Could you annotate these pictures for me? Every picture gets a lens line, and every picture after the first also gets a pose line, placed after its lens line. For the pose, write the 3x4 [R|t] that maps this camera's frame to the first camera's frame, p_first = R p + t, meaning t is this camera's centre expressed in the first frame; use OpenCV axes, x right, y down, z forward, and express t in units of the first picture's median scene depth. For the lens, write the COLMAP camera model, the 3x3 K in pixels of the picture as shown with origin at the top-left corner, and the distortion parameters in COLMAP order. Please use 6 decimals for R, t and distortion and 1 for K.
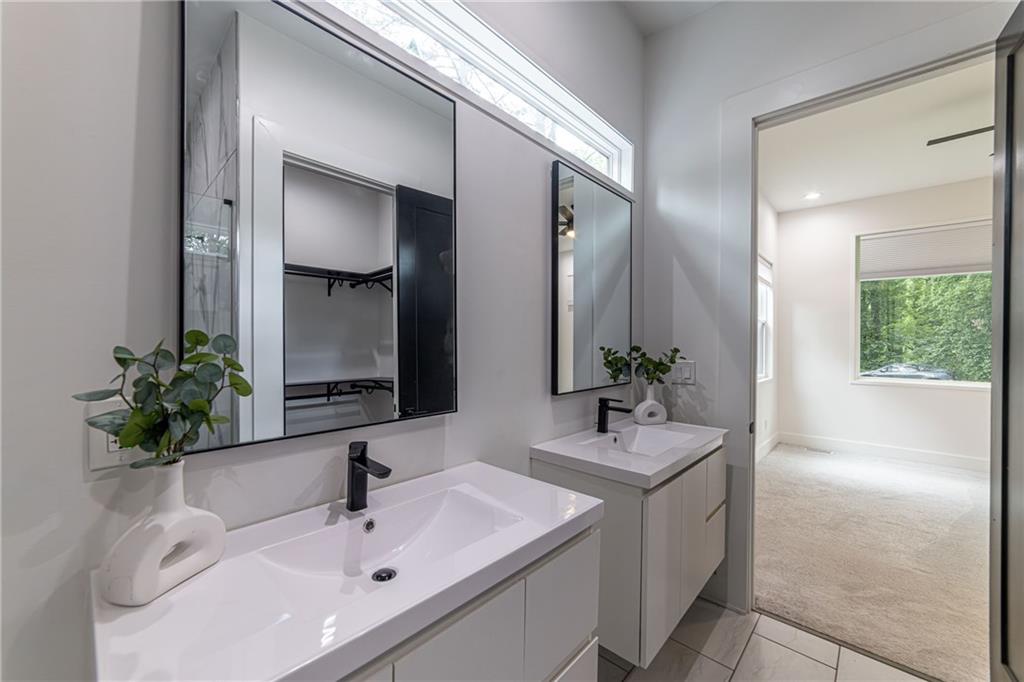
lens RADIAL K [[400.1, 0, 509.4], [0, 400.1, 343.4], [0, 0, 1]] dist [-0.002185, 0.000206]
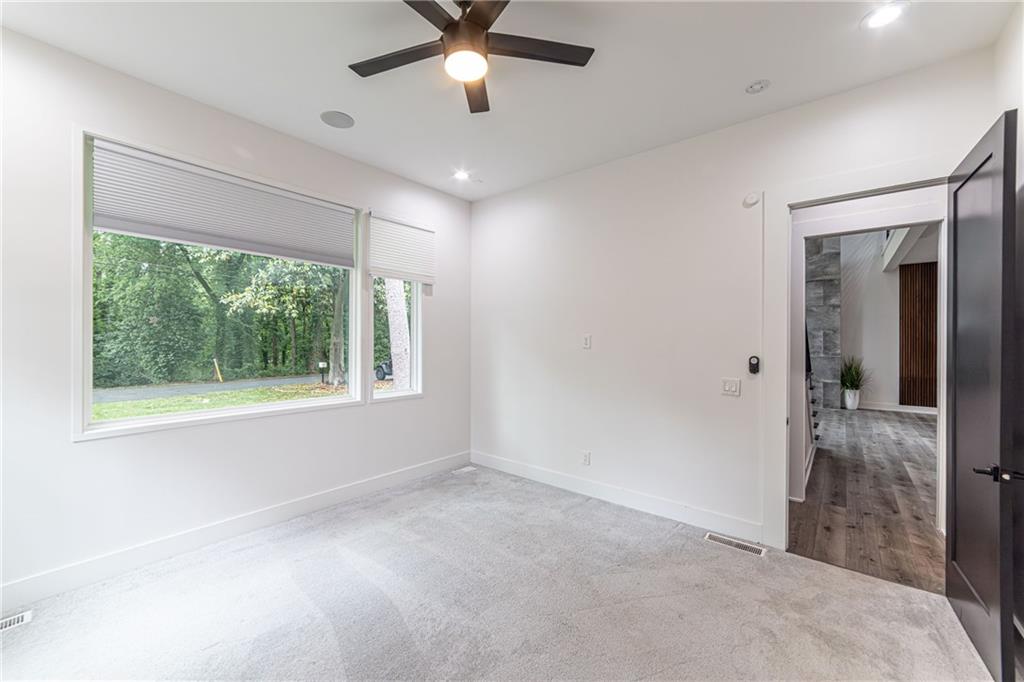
lens RADIAL K [[400.1, 0, 509.4], [0, 400.1, 343.4], [0, 0, 1]] dist [-0.002185, 0.000206]
pose [[-0.044461, -0.013272, 0.998923, 0.074626], [0.000555, 0.999911, 0.013310, -0.003484], [-0.999011, 0.001146, -0.044450, 0.106789]]
